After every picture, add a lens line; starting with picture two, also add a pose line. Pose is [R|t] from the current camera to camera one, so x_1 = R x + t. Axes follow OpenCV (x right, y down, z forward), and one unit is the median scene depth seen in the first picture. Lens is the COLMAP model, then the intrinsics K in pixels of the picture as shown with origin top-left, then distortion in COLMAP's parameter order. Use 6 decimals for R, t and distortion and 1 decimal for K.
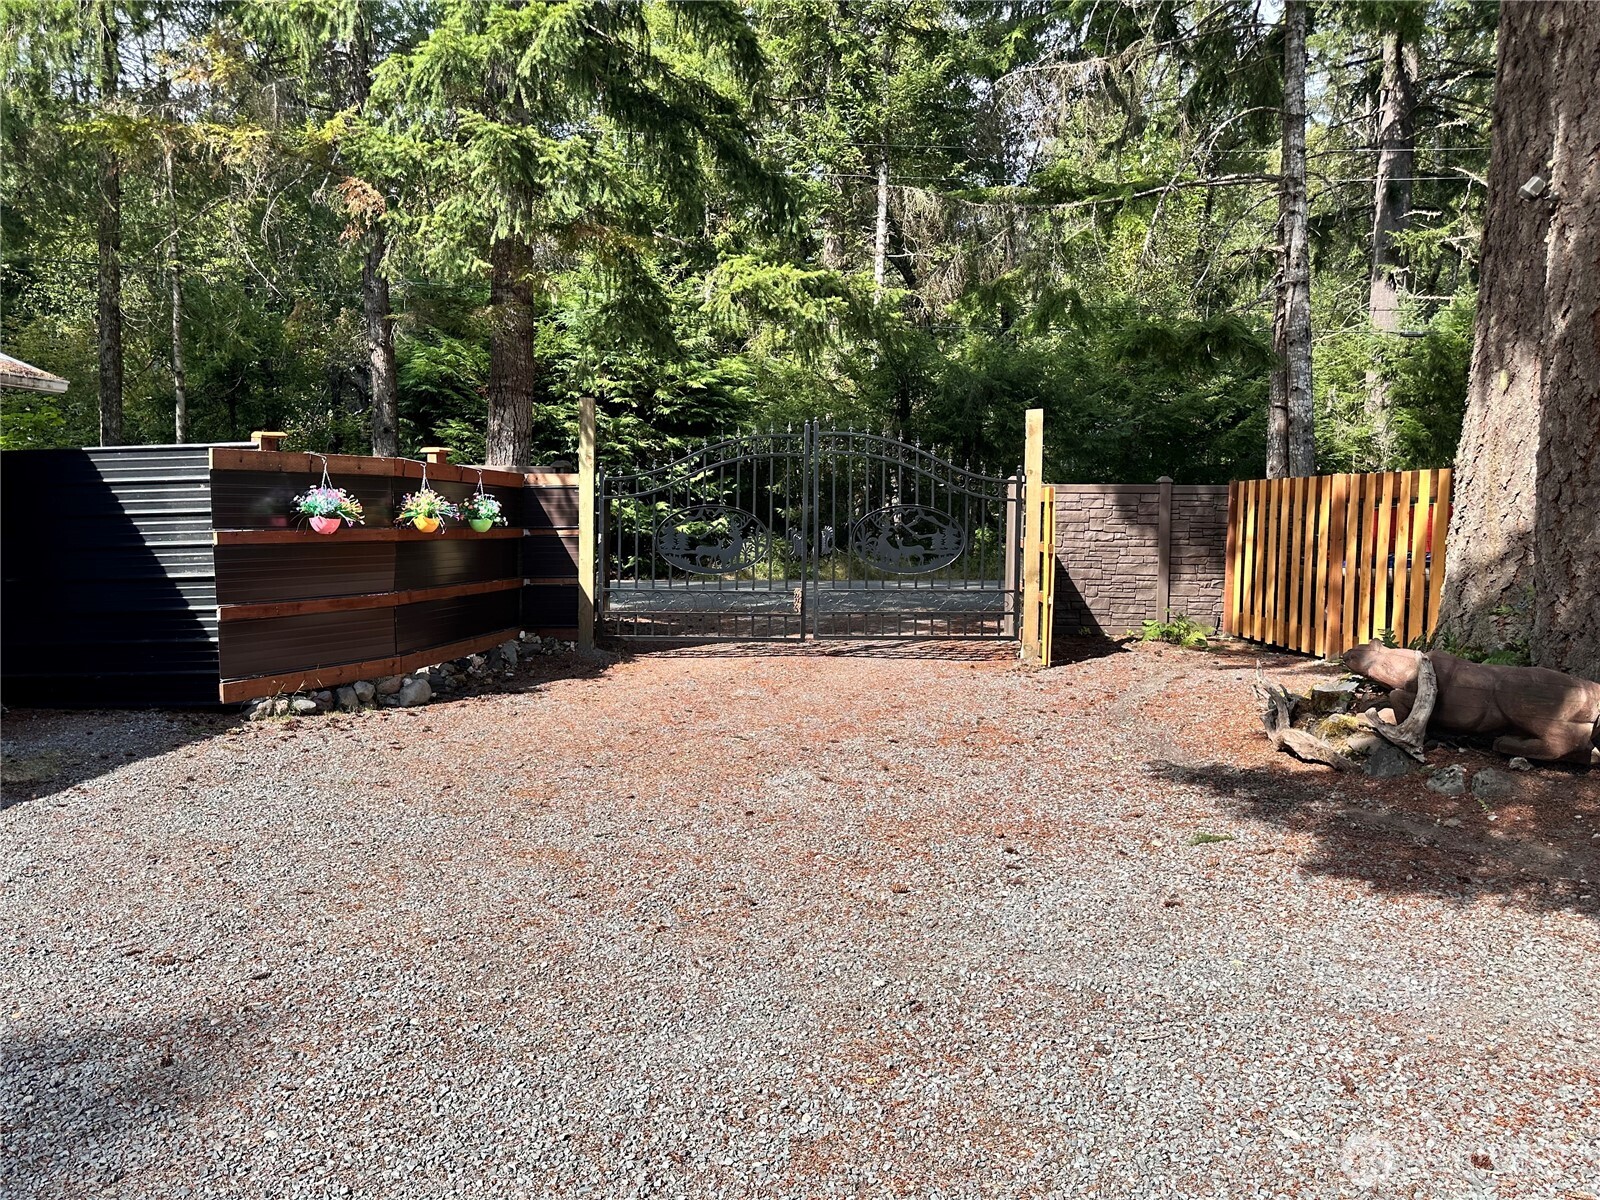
lens RADIAL K [[1128.5, 0, 797.1], [0, 1128.5, 586.2], [0, 0, 1]] dist [0.138566, -0.250958]
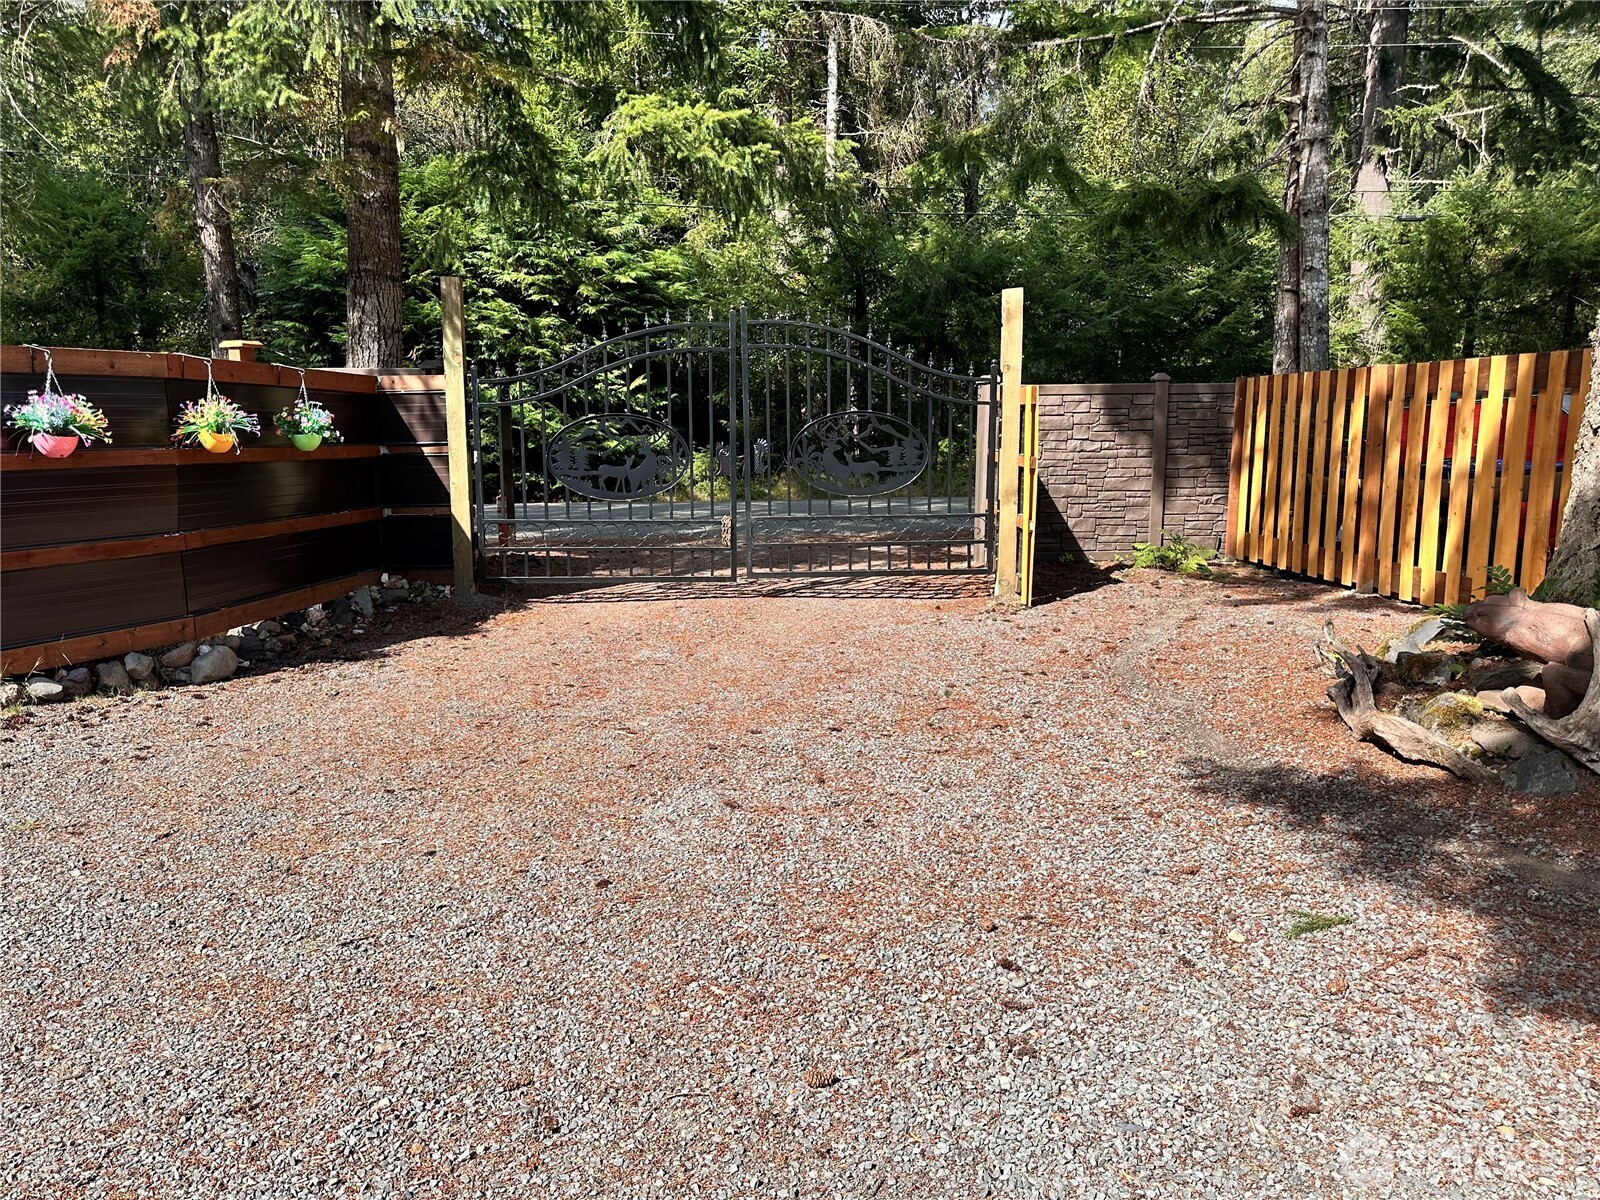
lens RADIAL K [[1113.6, 0, 809.4], [0, 1113.6, 591.7], [0, 0, 1]] dist [0.084855, -0.103033]
pose [[0.998994, -0.019570, 0.040360, 0.027099], [0.016180, 0.996445, 0.082672, -0.008895], [-0.041835, -0.081936, 0.995759, 0.187893]]
